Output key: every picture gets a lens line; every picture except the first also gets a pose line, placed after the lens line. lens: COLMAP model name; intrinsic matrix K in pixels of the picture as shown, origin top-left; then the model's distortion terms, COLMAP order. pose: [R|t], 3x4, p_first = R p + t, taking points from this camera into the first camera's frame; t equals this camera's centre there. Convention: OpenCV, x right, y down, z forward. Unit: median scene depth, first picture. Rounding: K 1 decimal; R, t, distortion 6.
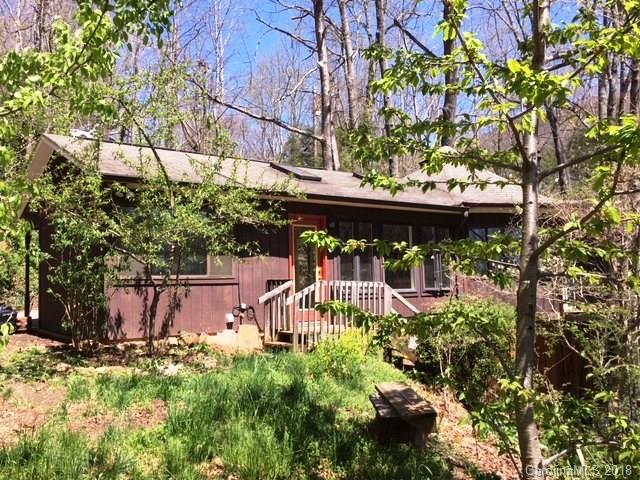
lens RADIAL K [[670.6, 0, 318.9], [0, 670.6, 242.2], [0, 0, 1]] dist [0.075628, 0.000000]
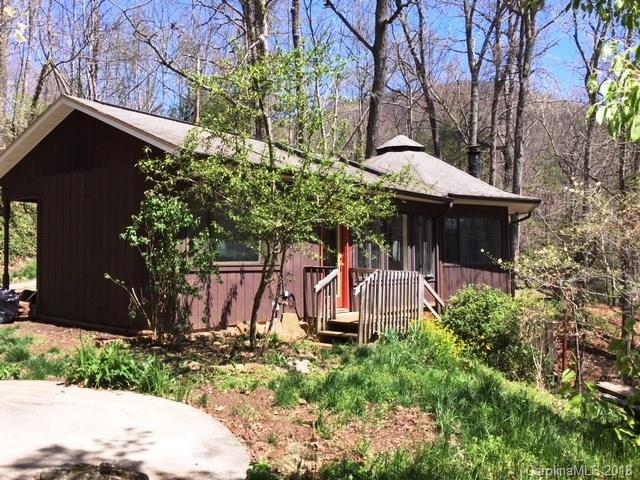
lens RADIAL K [[670.6, 0, 319.6], [0, 670.6, 238.8], [0, 0, 1]] dist [0.075628, 0.000000]
pose [[0.960539, 0.031707, 0.276332, -0.336893], [-0.041859, 0.998645, 0.030917, -0.016150], [-0.274977, -0.041264, 0.960565, 0.057287]]
